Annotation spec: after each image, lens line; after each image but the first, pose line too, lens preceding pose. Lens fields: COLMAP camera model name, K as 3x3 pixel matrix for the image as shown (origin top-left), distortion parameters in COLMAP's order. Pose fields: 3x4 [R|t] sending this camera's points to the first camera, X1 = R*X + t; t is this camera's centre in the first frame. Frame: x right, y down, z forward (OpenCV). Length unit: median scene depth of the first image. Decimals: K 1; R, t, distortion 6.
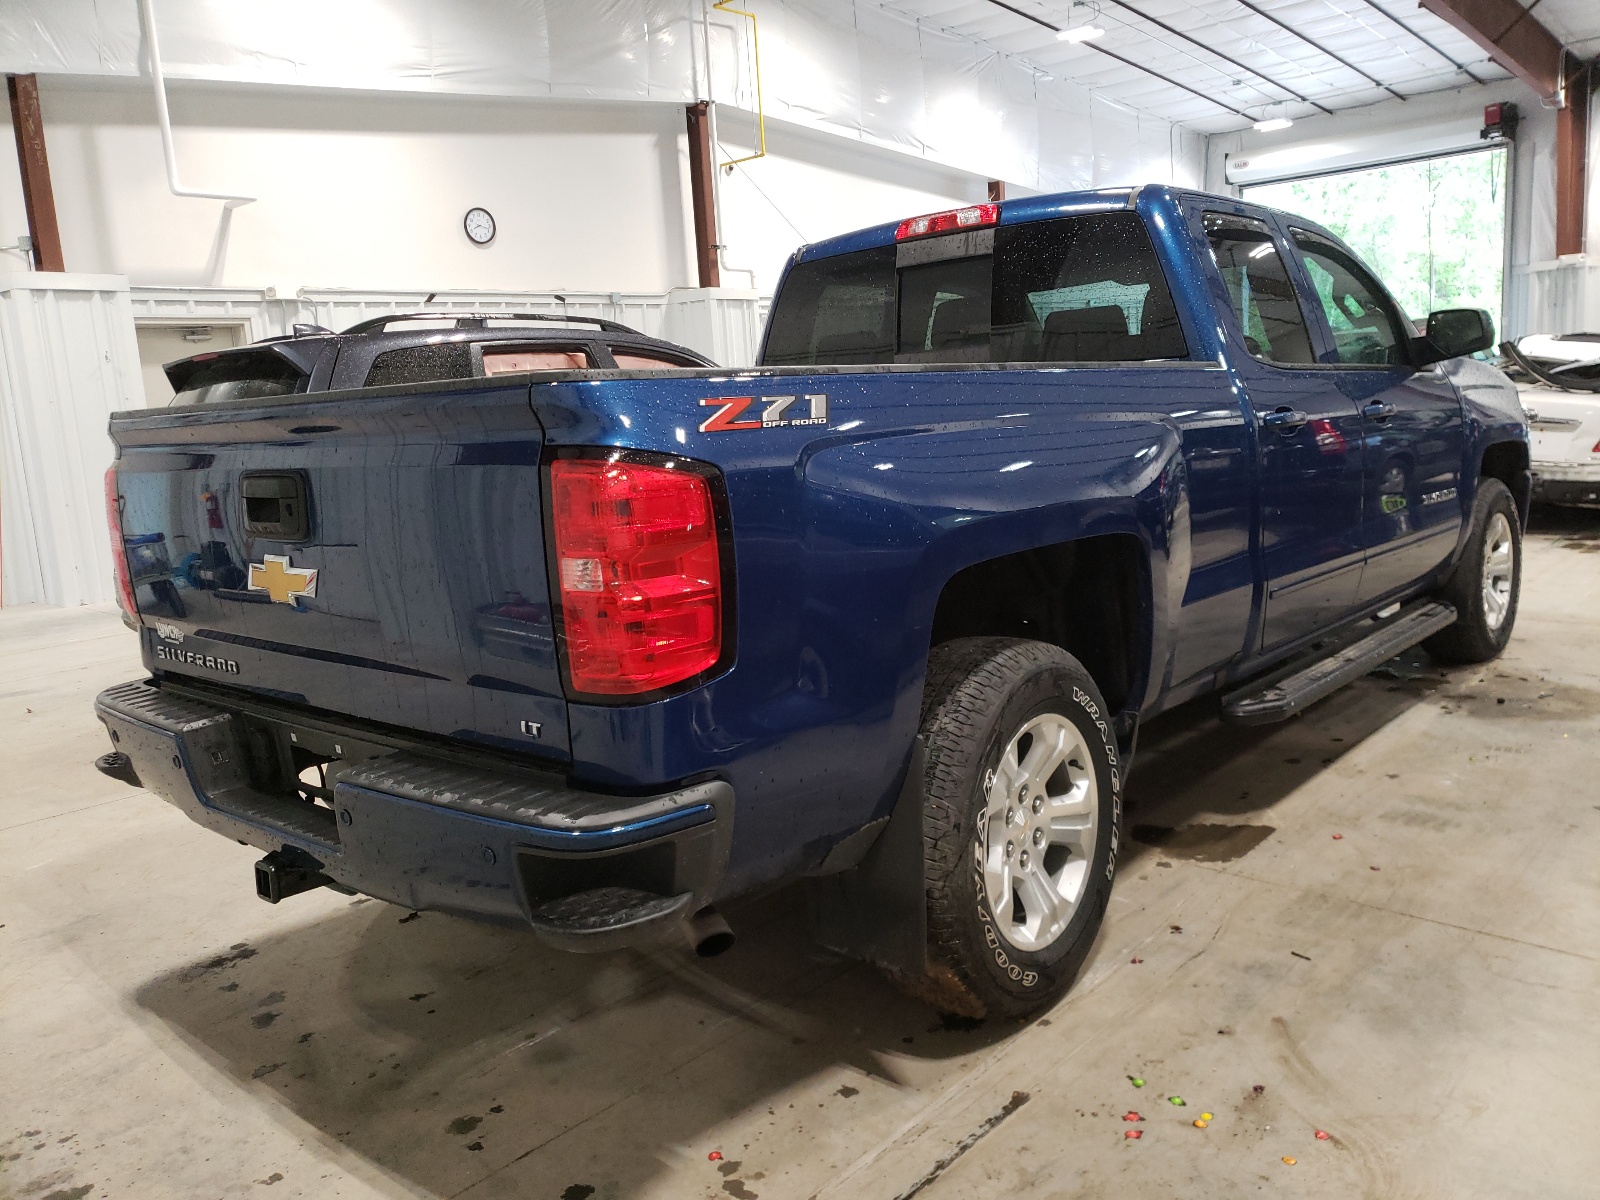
lens RADIAL K [[1254.3, 0, 840.2], [0, 1254.3, 596.4], [0, 0, 1]] dist [0.015155, 0.004639]
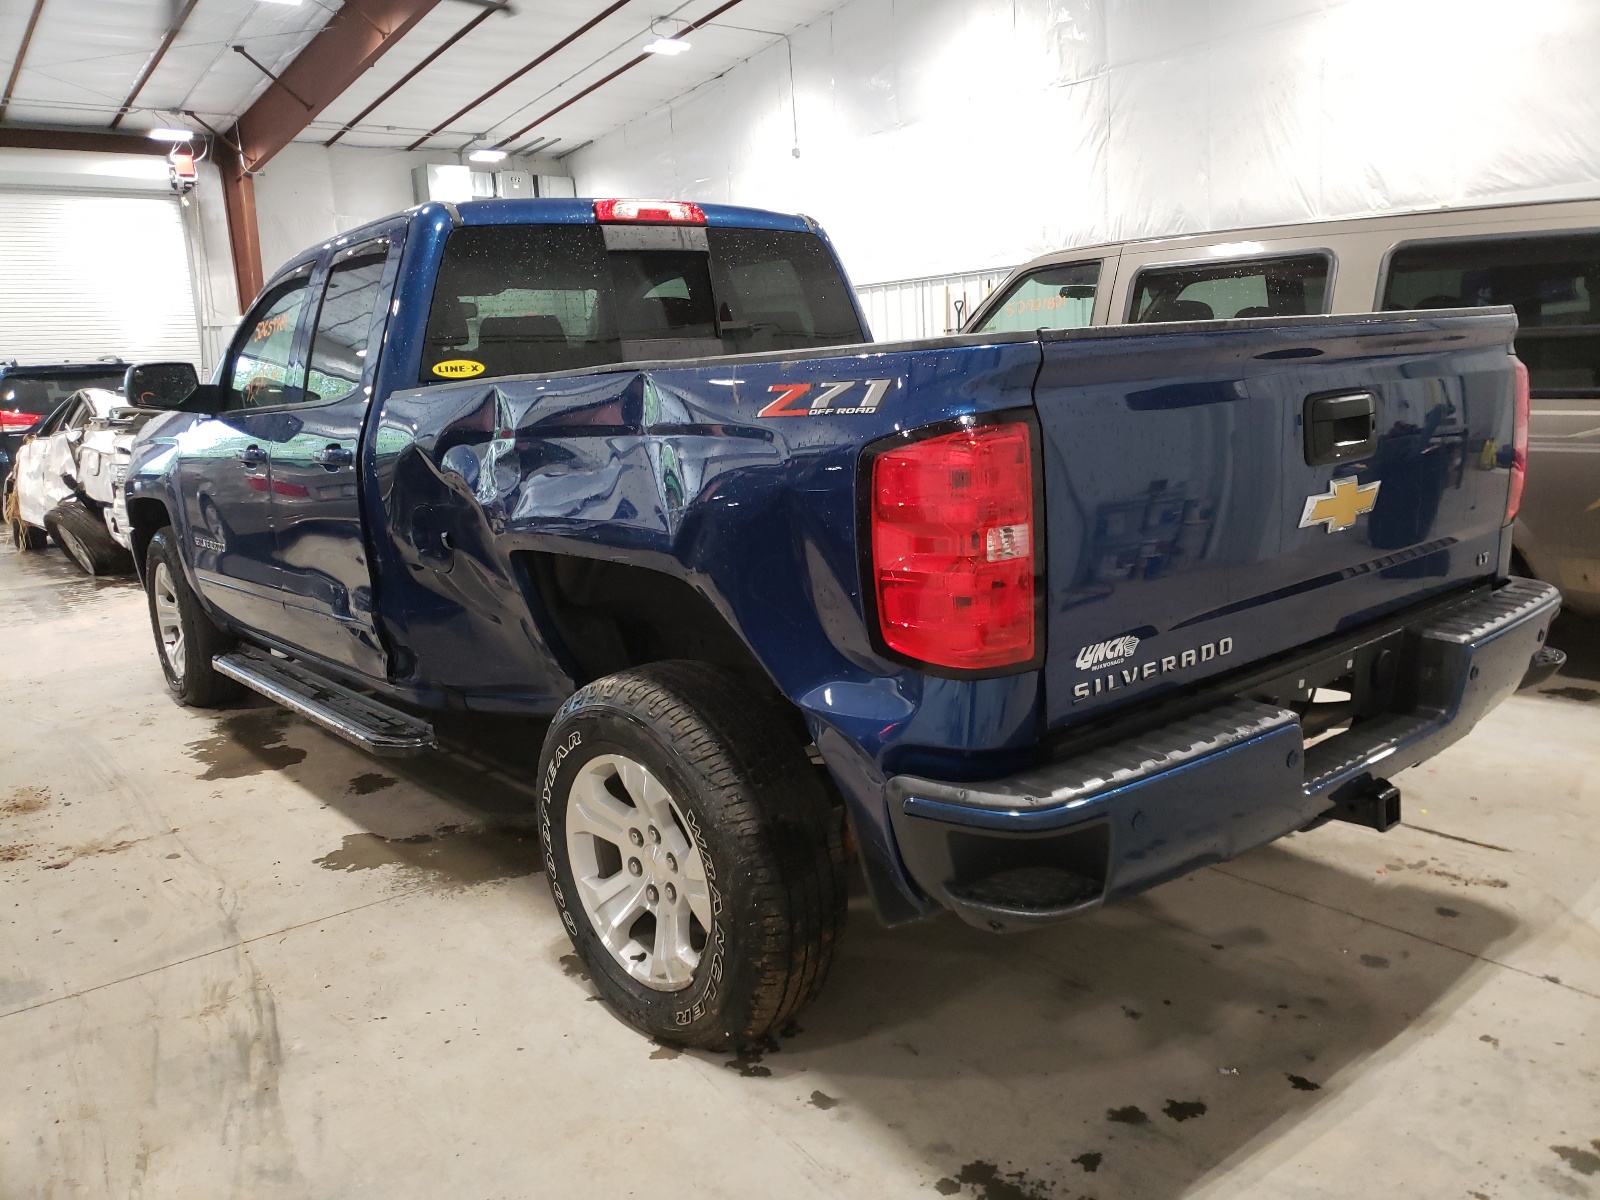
lens RADIAL K [[1235.9, 0, 842.4], [0, 1235.9, 600.9], [0, 0, 1]] dist [-0.021824, 0.059984]
pose [[0.162886, -0.140902, 0.976532, -1.125279], [0.204105, 0.973153, 0.106370, -0.095346], [-0.965303, 0.181989, 0.187272, 0.939309]]
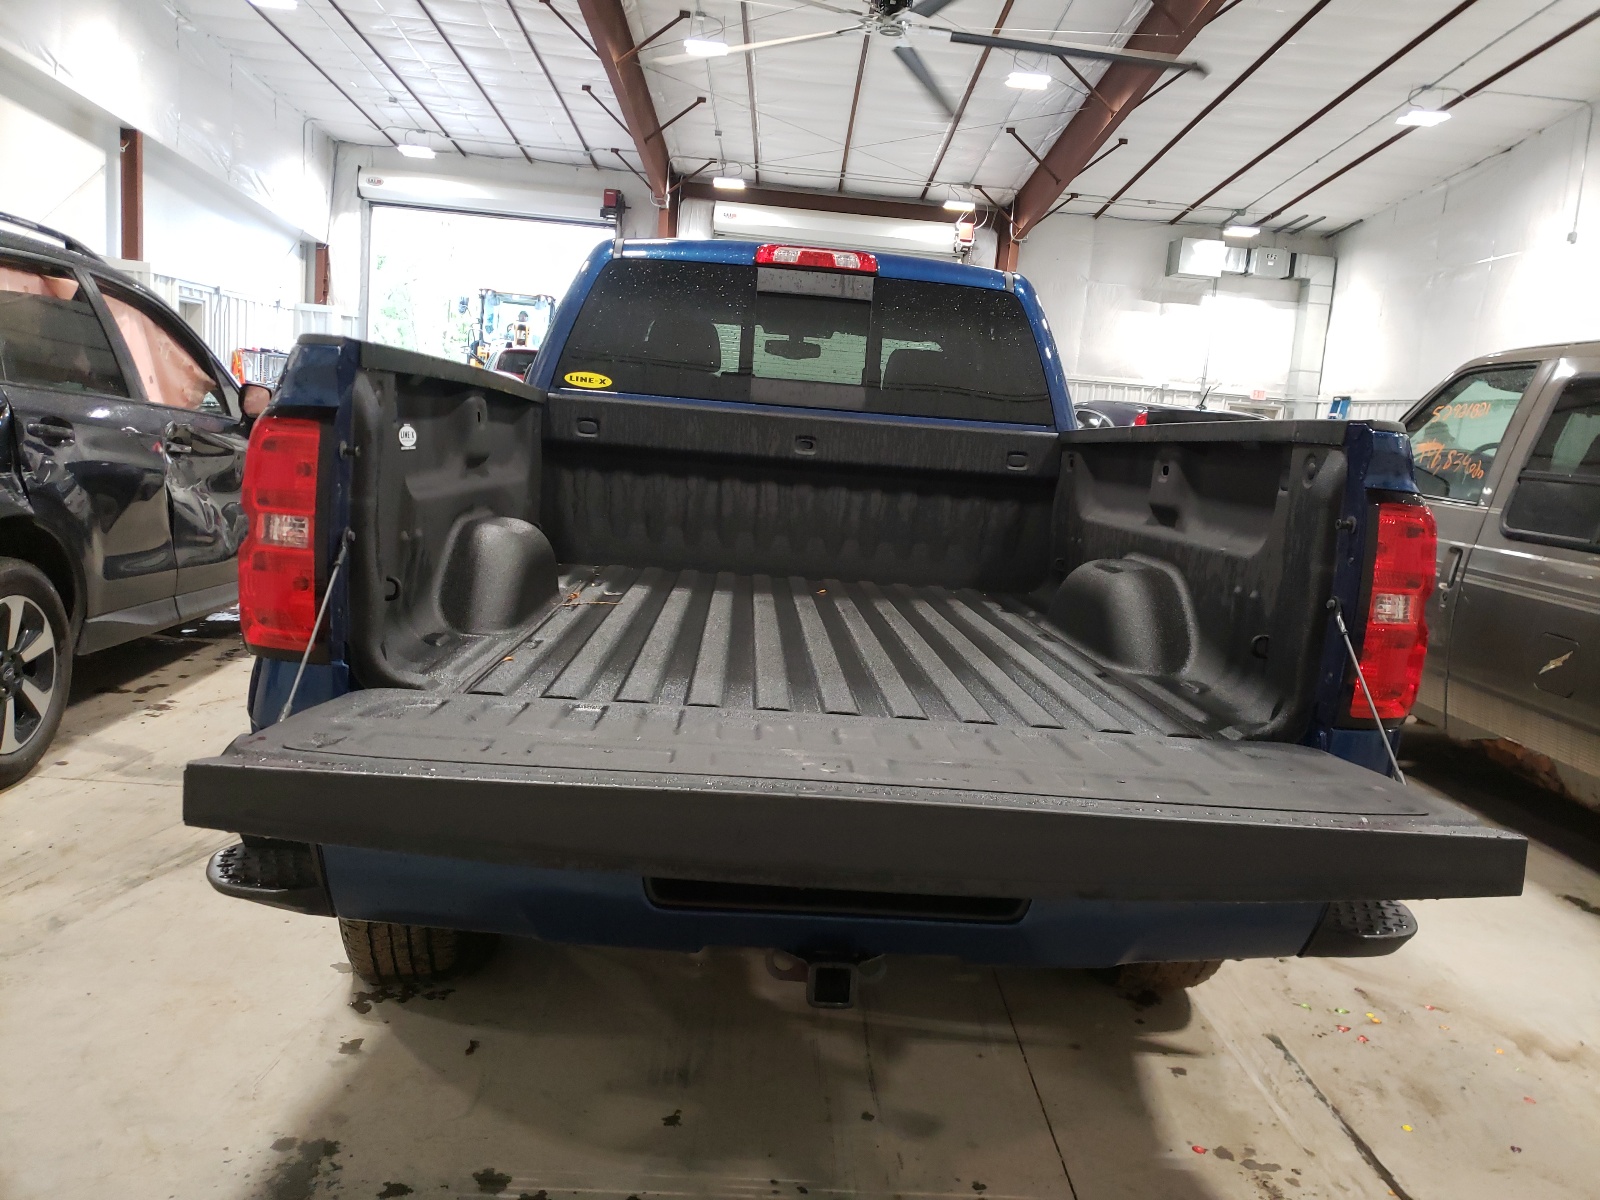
lens RADIAL K [[1254.3, 0, 840.2], [0, 1254.3, 596.4], [0, 0, 1]] dist [0.015155, 0.004639]
pose [[0.704556, 0.020072, 0.709365, -0.800677], [-0.007561, 0.999755, -0.020780, -0.000747], [-0.709608, 0.009277, 0.704535, 0.338270]]
